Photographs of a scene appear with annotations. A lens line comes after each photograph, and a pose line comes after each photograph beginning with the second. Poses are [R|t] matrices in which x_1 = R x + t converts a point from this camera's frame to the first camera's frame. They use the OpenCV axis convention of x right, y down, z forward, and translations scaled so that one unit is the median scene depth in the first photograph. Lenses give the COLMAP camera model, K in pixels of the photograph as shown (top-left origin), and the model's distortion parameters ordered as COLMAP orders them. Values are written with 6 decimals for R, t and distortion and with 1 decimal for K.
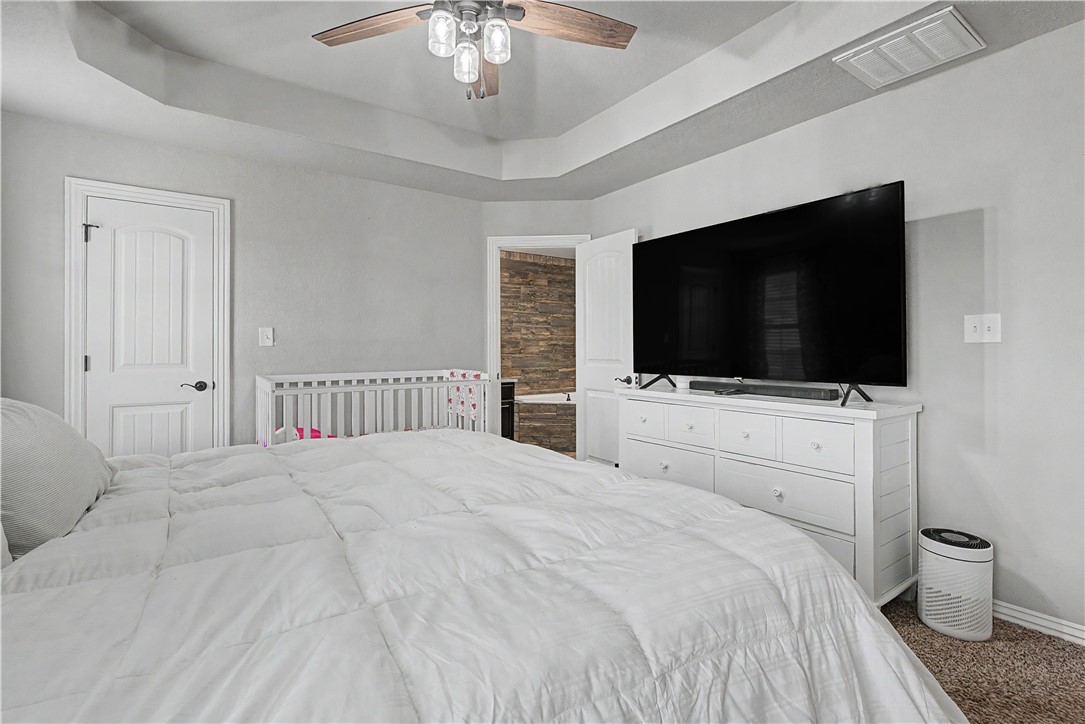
lens RADIAL K [[513.9, 0, 554.3], [0, 513.9, 346.9], [0, 0, 1]] dist [-0.000758, -0.000026]
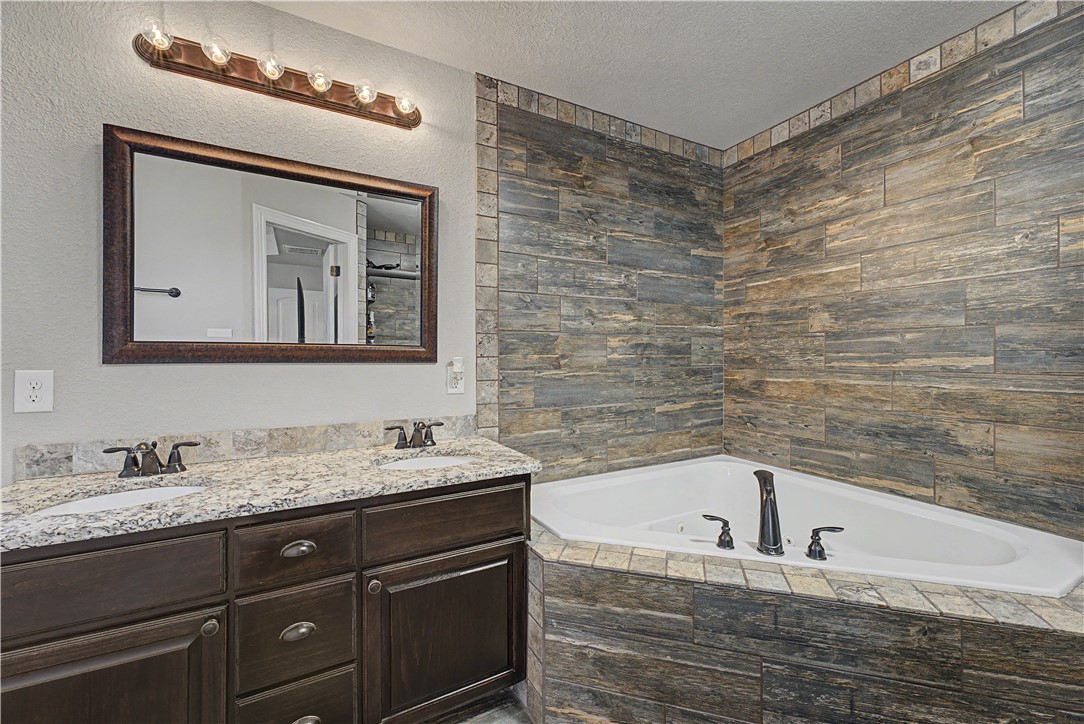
lens RADIAL K [[438.2, 0, 541.8], [0, 438.2, 358.1], [0, 0, 1]] dist [-0.002086, -0.000192]
pose [[0.990150, 0.001353, -0.140002, -0.032813], [-0.000174, 0.999964, 0.008436, 0.002706], [0.140008, -0.008329, 0.990115, 0.671662]]
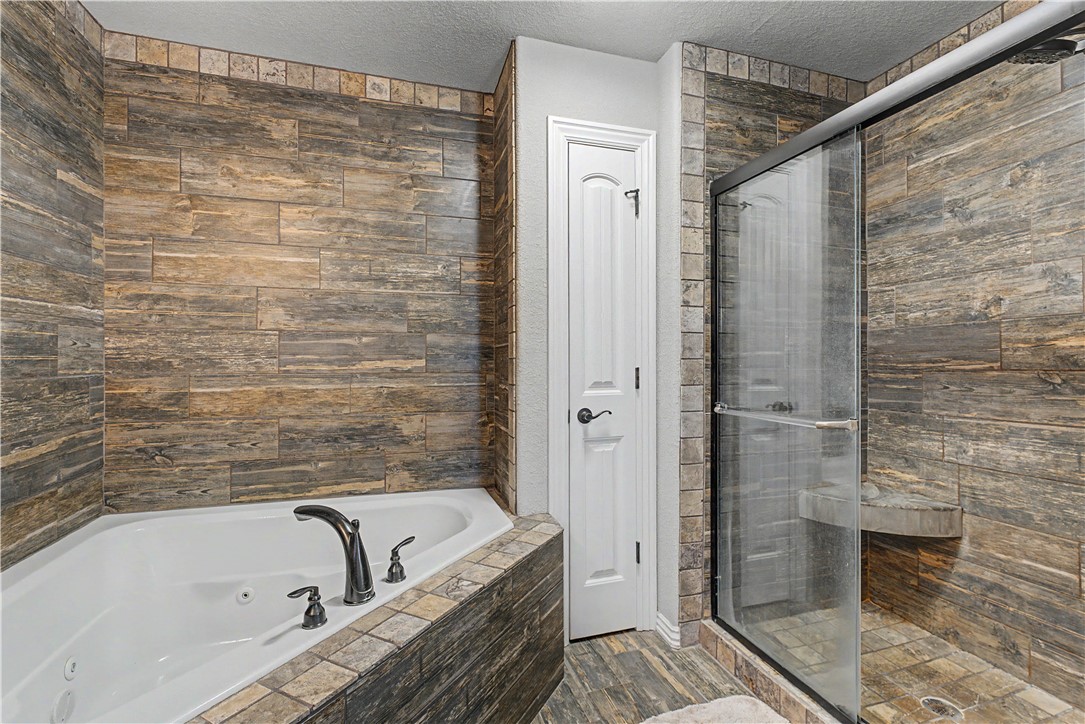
lens RADIAL K [[489.6, 0, 542.5], [0, 489.6, 362.0], [0, 0, 1]] dist [-0.001854, 0.000119]
pose [[0.315449, -0.002537, 0.948939, -0.105664], [-0.006311, 0.999969, 0.004771, 0.003527], [-0.948921, -0.007494, 0.315423, 0.759268]]
